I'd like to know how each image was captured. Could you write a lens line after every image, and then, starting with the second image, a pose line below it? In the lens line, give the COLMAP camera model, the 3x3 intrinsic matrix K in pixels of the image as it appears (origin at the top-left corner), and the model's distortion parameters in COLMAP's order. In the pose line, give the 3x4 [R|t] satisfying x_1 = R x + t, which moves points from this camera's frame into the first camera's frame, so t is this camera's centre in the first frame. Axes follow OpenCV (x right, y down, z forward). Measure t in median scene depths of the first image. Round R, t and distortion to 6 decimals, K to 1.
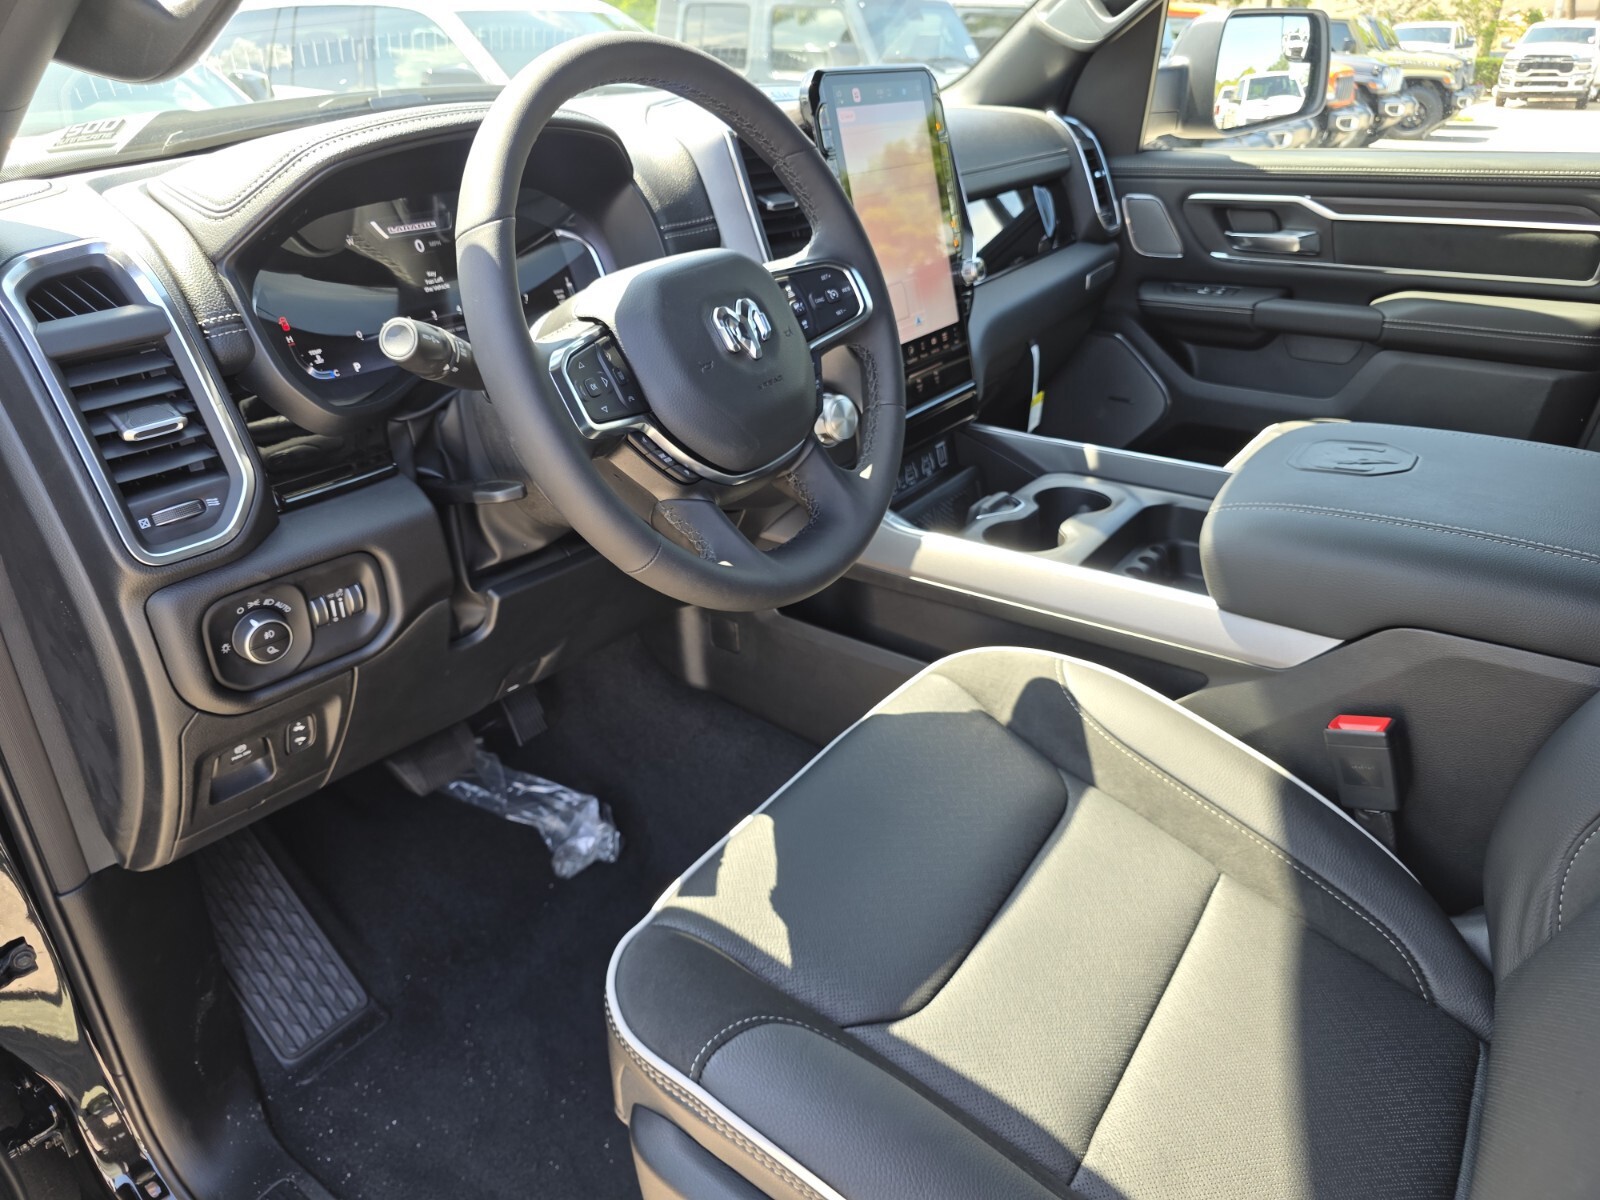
lens RADIAL K [[1083.2, 0, 800.0], [0, 1083.2, 600.0], [0, 0, 1]] dist [0.019462, -0.028805]
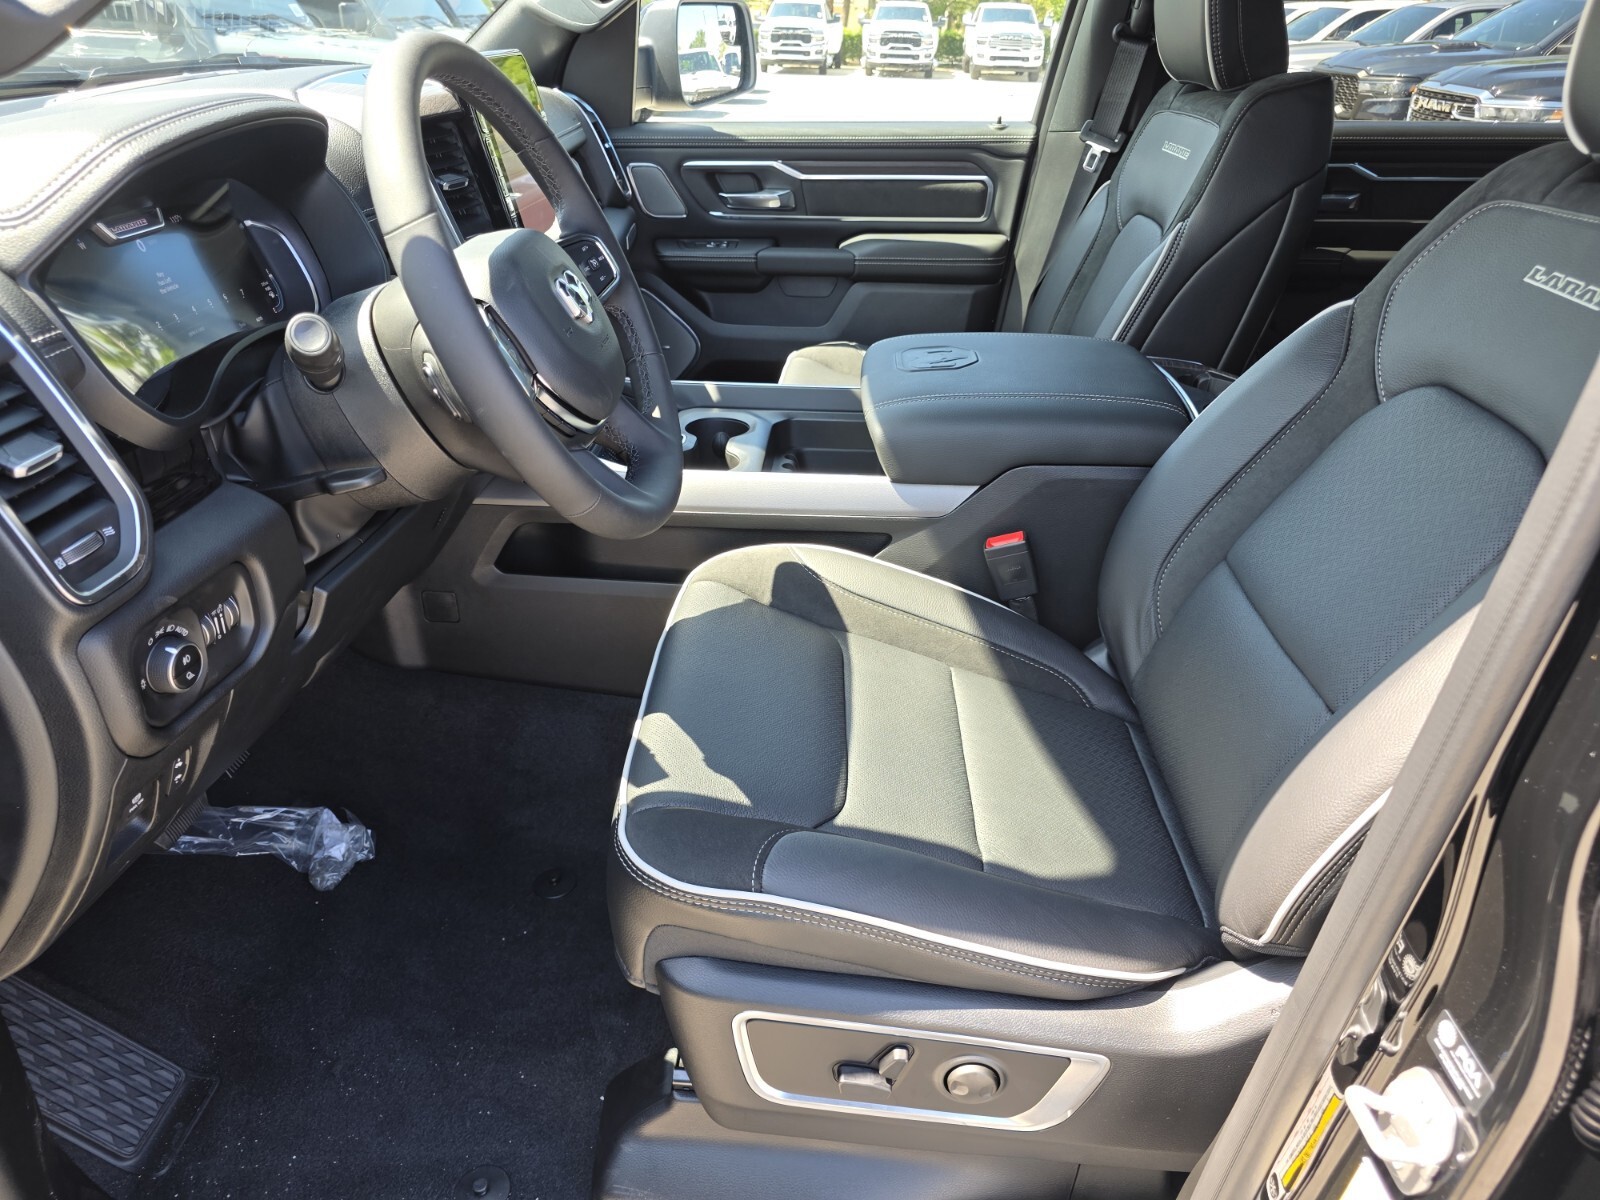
lens RADIAL K [[1066.6, 0, 800.0], [0, 1066.6, 600.0], [0, 0, 1]] dist [0.026023, -0.032557]
pose [[0.843527, -0.227946, 0.486316, -0.356825], [0.211288, 0.973297, 0.089719, 0.007607], [-0.493782, 0.027072, 0.869164, -0.068087]]
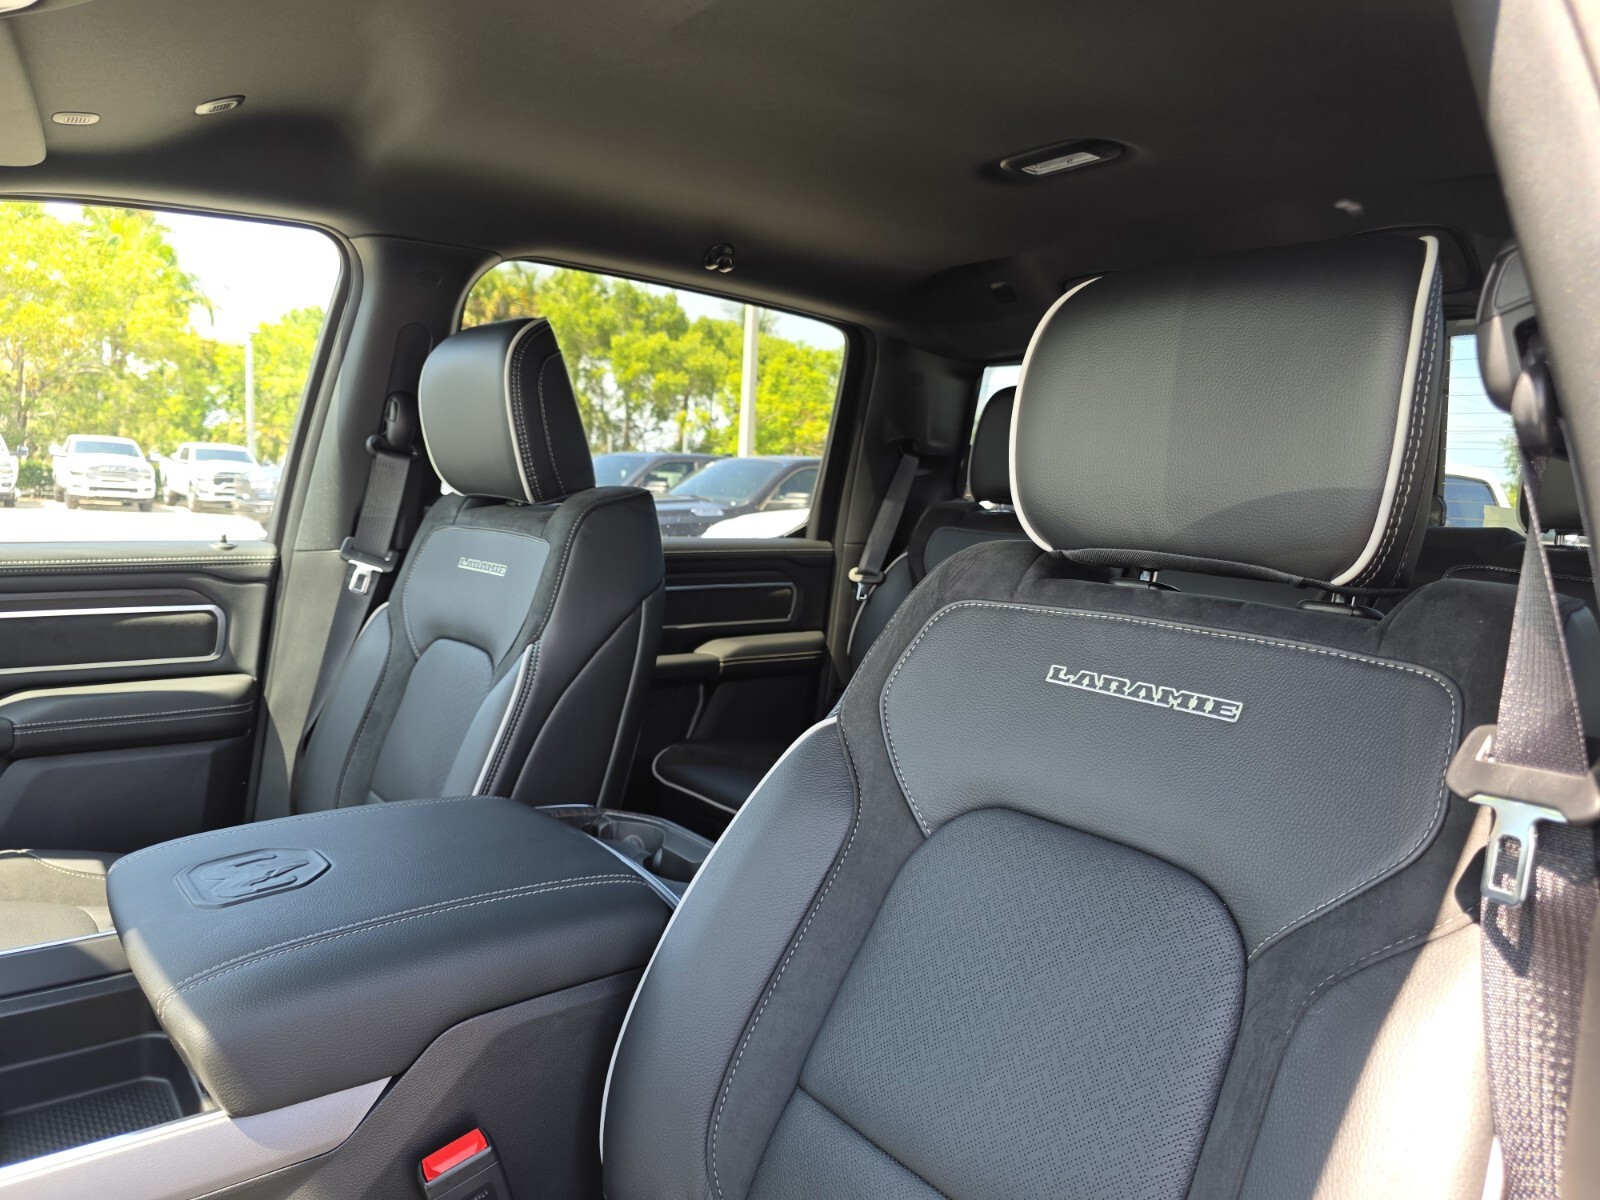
lens RADIAL K [[1083.2, 0, 800.0], [0, 1083.2, 600.0], [0, 0, 1]] dist [0.019462, -0.028805]
pose [[0.261951, -0.062745, 0.963039, -0.188201], [0.379064, 0.924376, -0.042881, -0.133326], [-0.887520, 0.376286, 0.265925, 0.319556]]
